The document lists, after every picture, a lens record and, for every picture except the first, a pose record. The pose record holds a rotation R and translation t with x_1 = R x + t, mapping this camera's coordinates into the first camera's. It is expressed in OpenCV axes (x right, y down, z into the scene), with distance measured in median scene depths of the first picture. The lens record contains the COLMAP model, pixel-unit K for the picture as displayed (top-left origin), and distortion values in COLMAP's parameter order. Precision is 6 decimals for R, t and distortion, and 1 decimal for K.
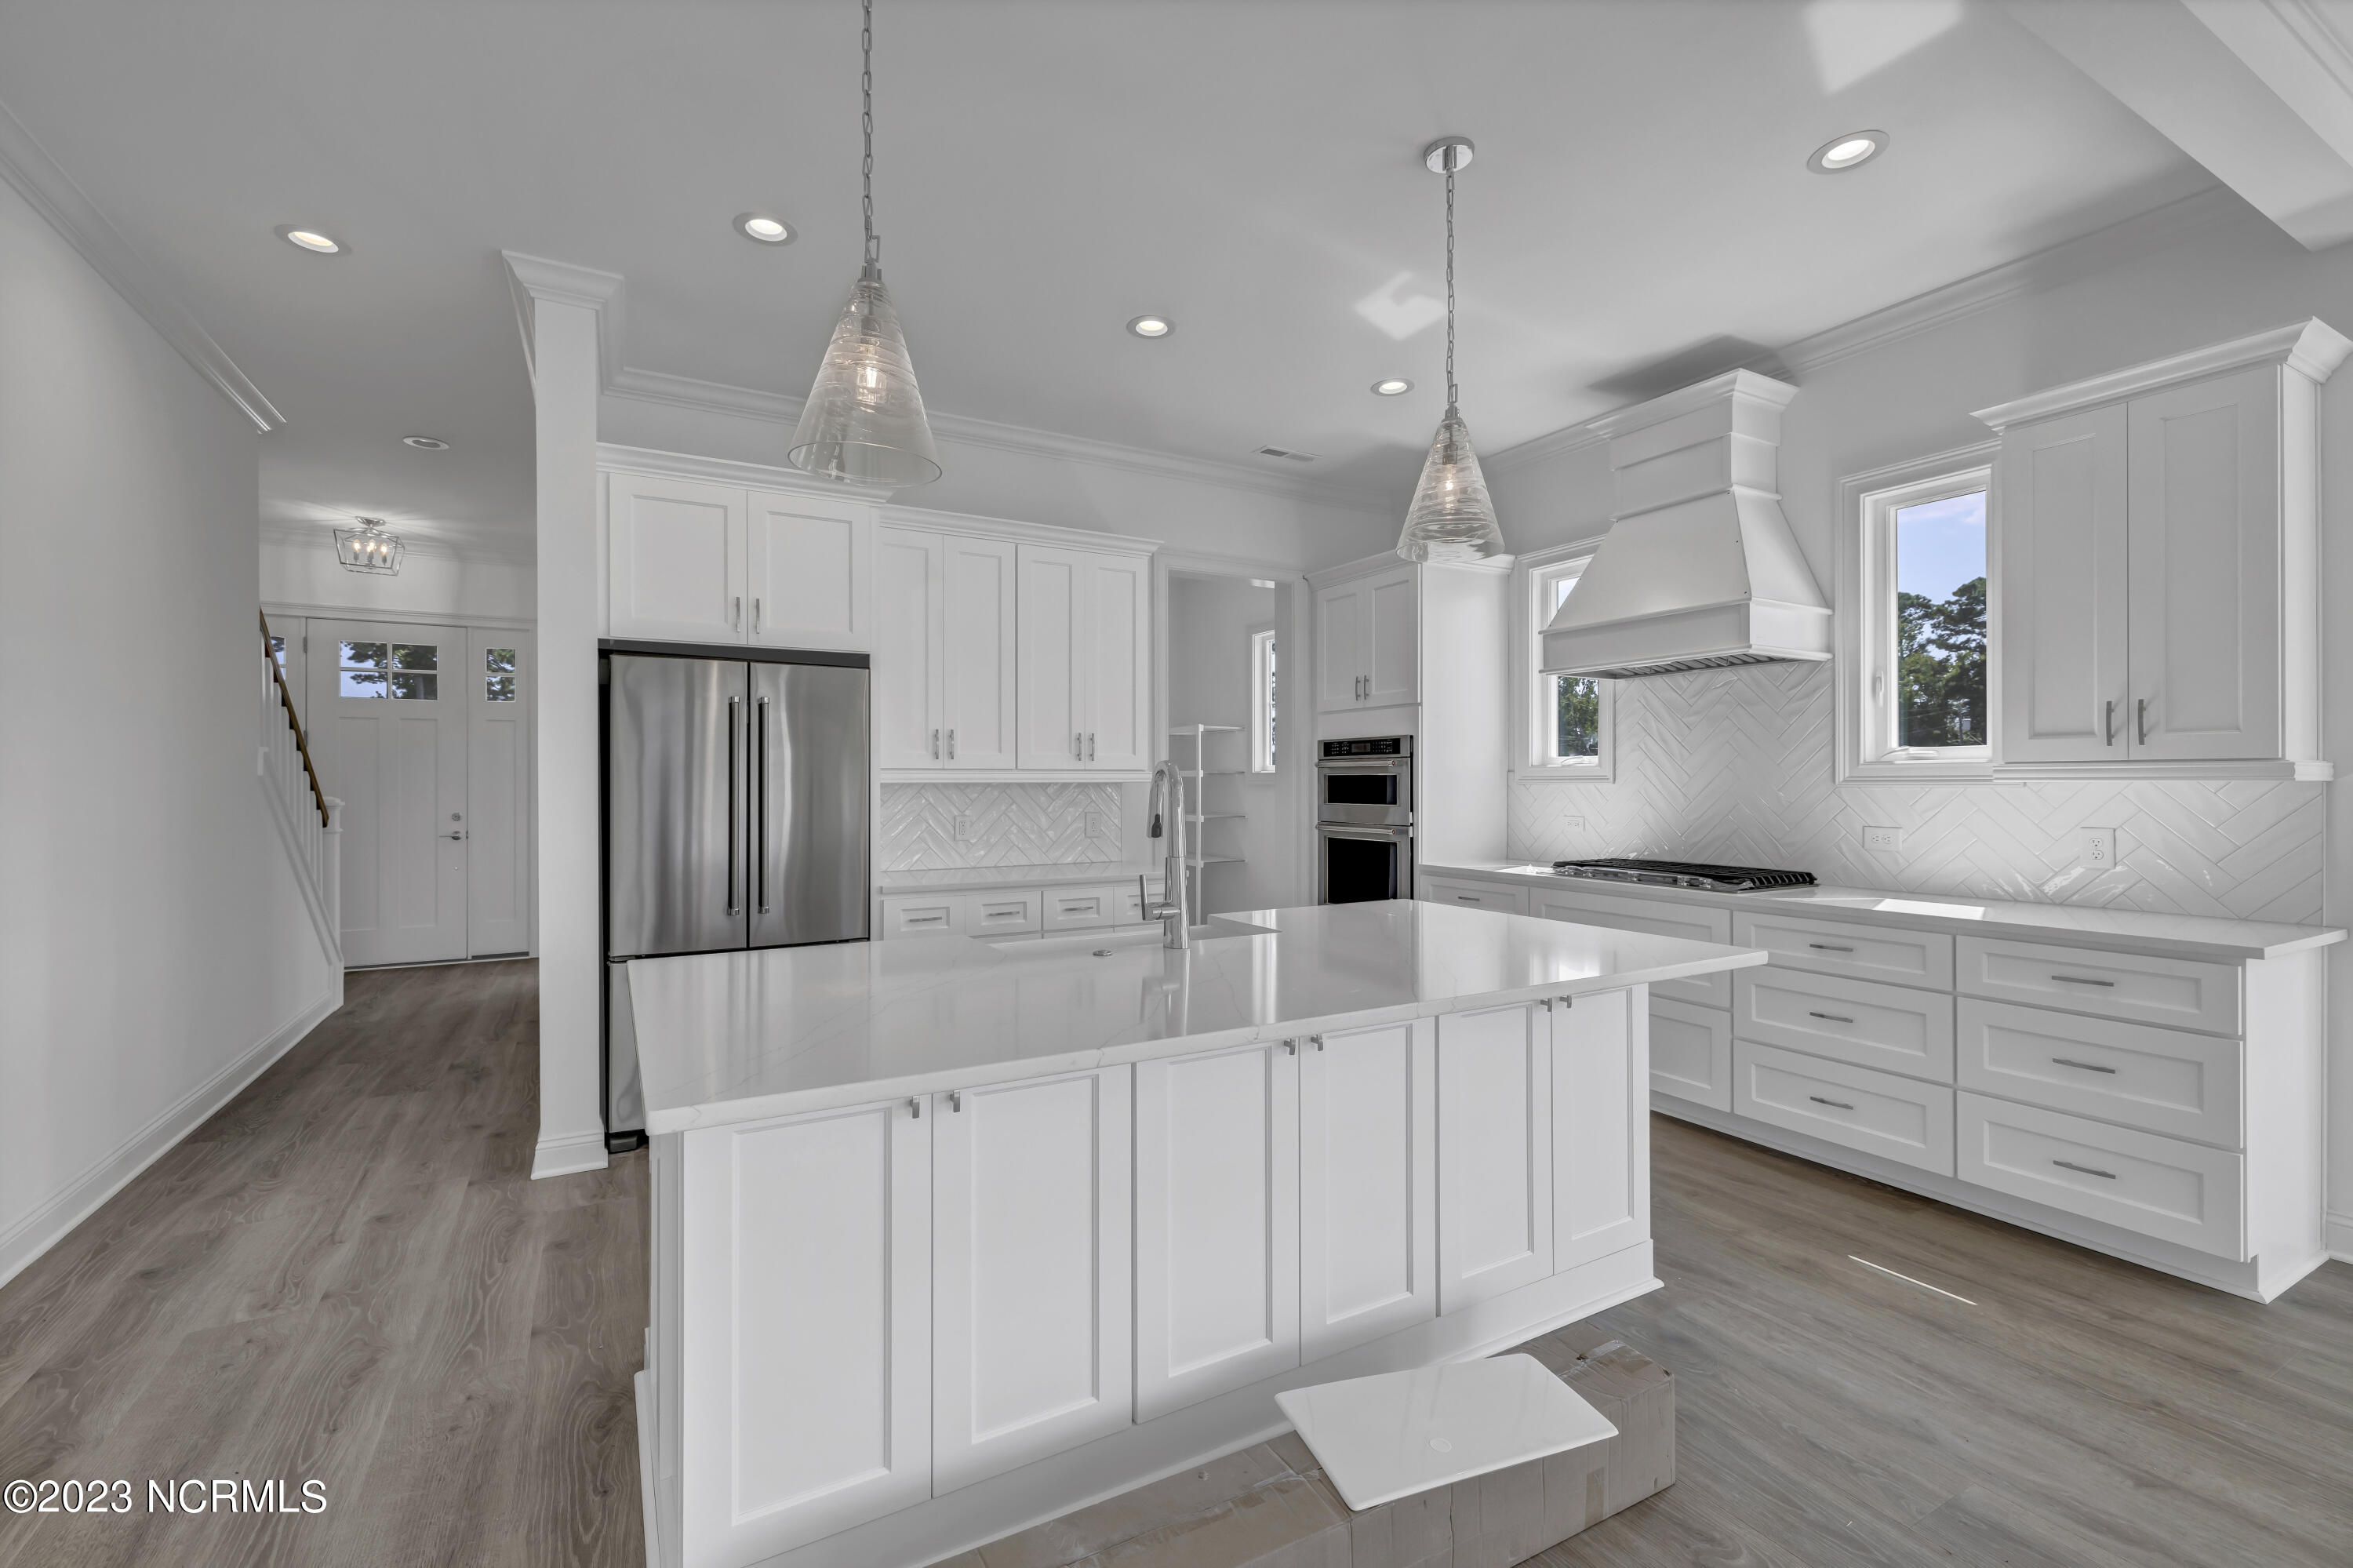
lens RADIAL K [[1010.8, 0, 1170.8], [0, 1010.8, 775.1], [0, 0, 1]] dist [-0.000507, 0.000818]
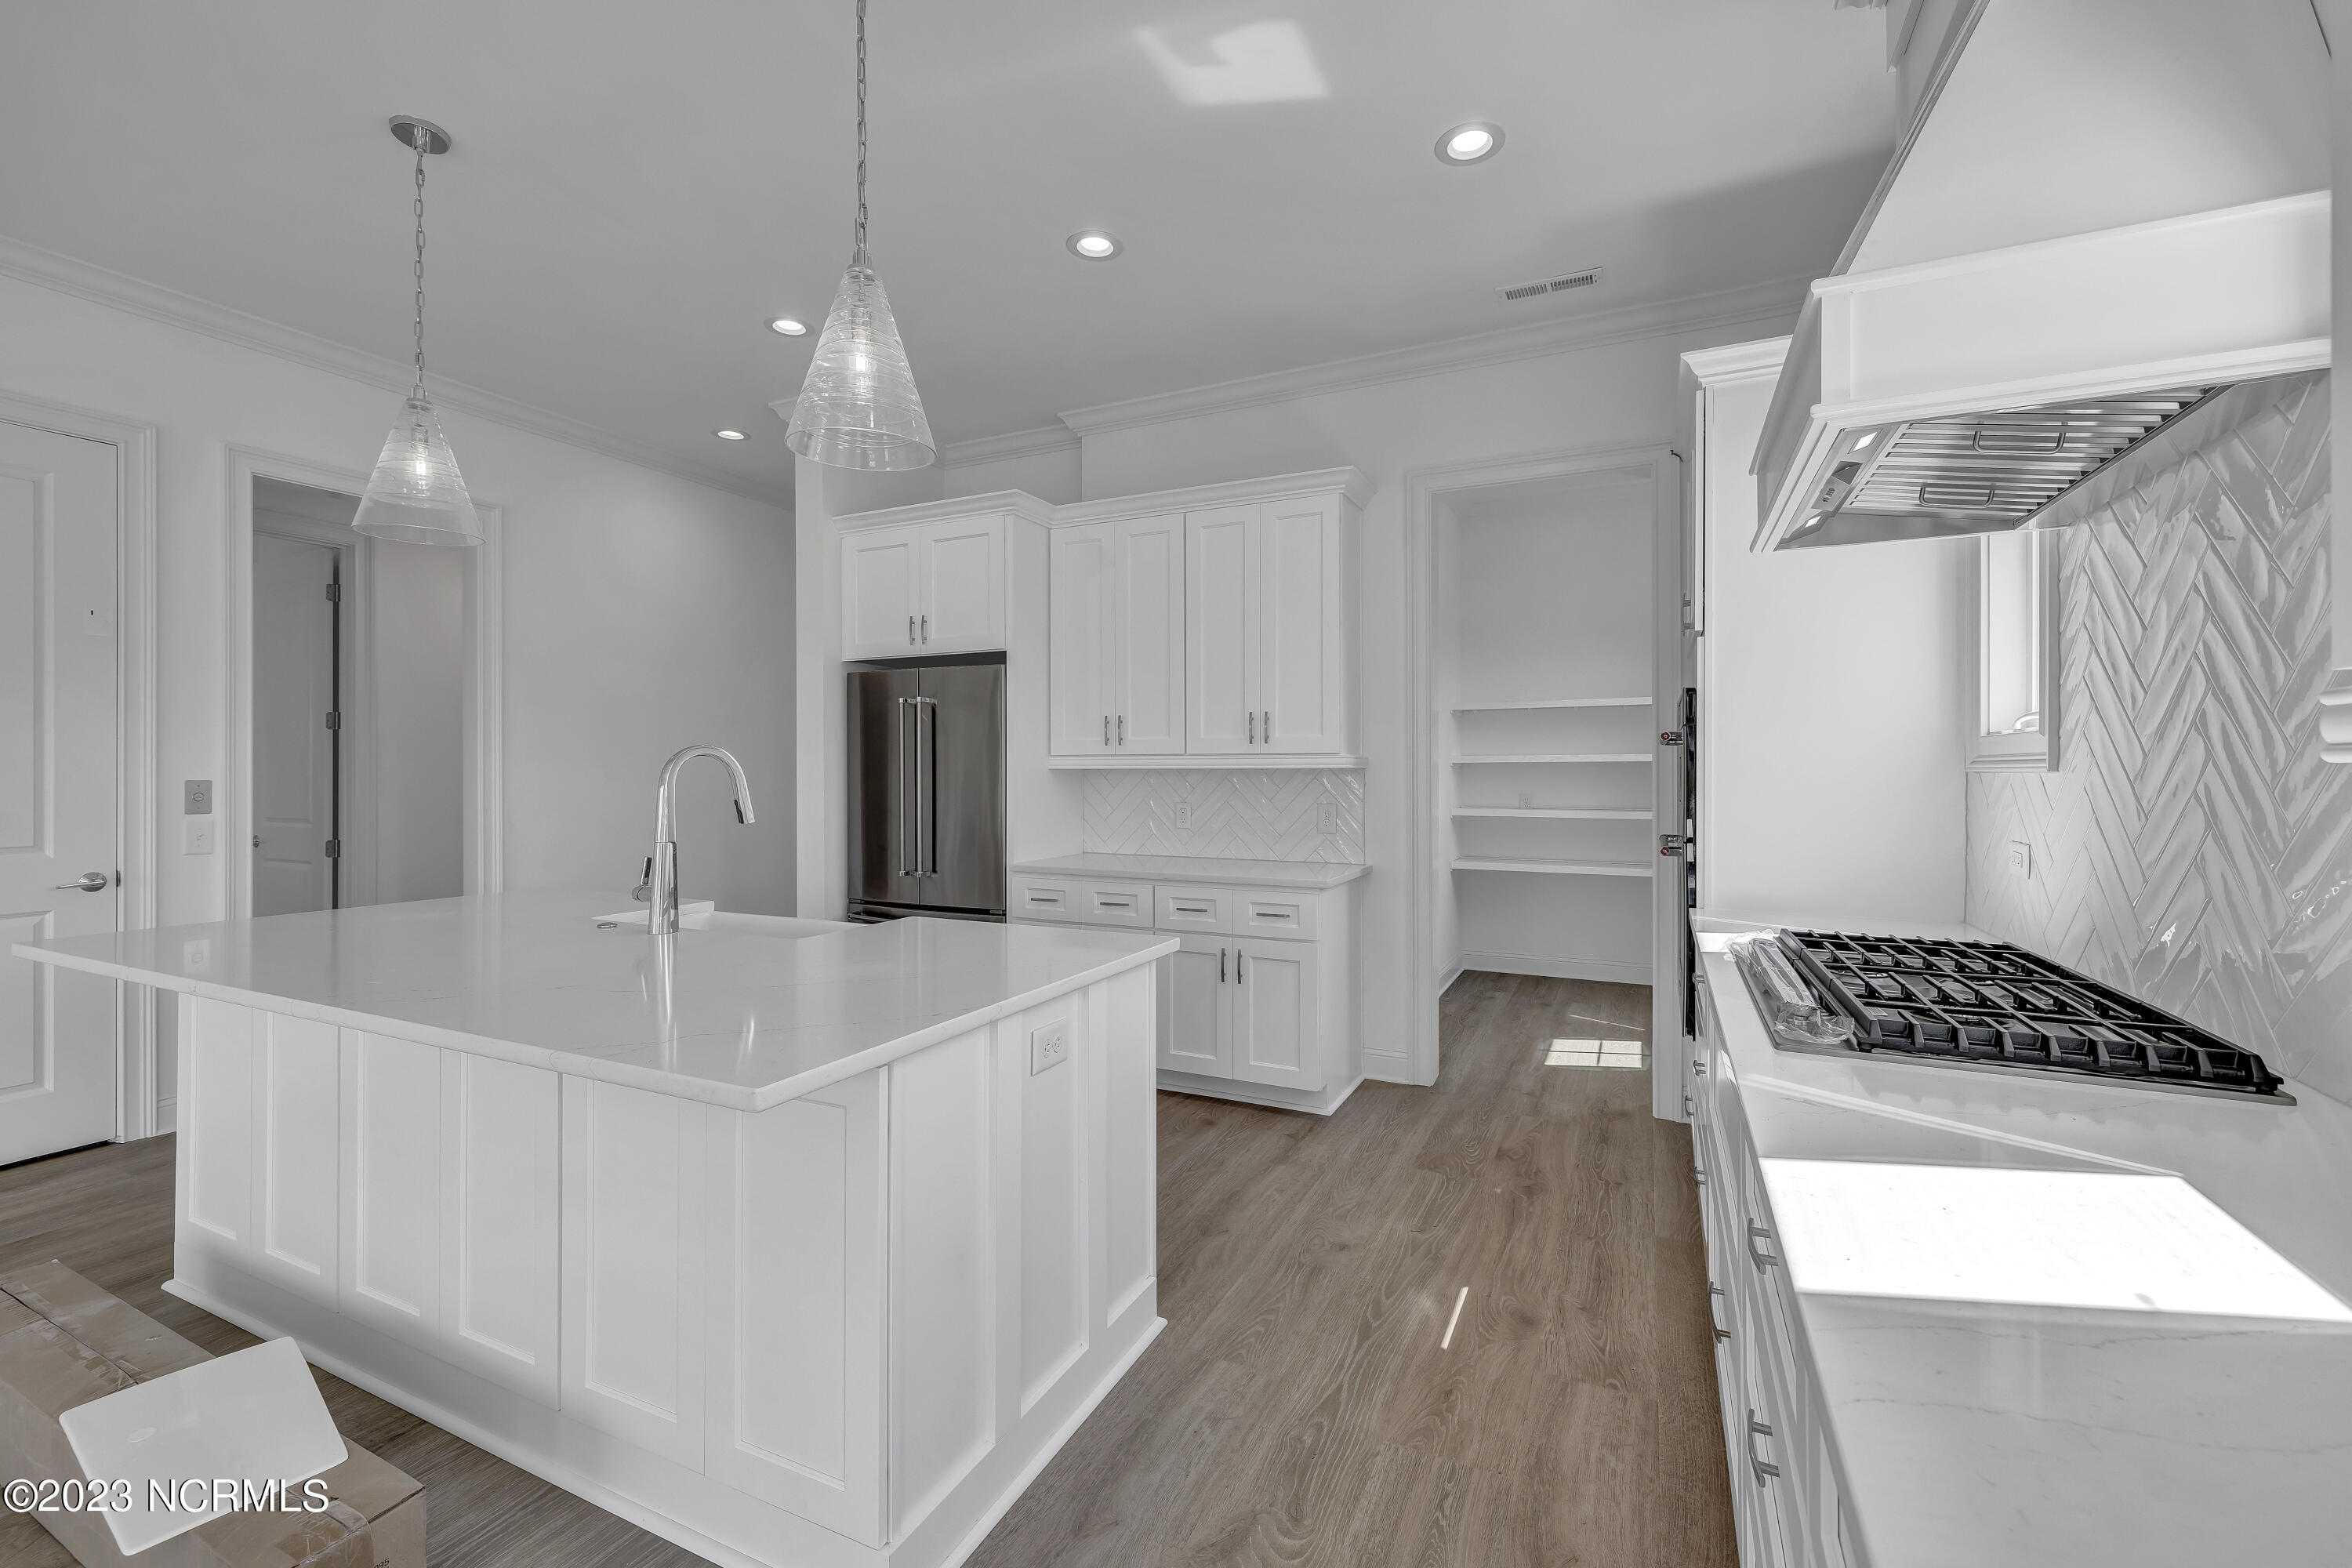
lens RADIAL K [[1010.3, 0, 1178.8], [0, 1010.3, 761.7], [0, 0, 1]] dist [-0.000507, 0.000818]
pose [[0.564210, -0.007466, -0.825598, 0.644163], [0.005486, 0.999971, -0.005294, 0.006493], [0.825613, -0.001543, 0.564235, 0.491955]]
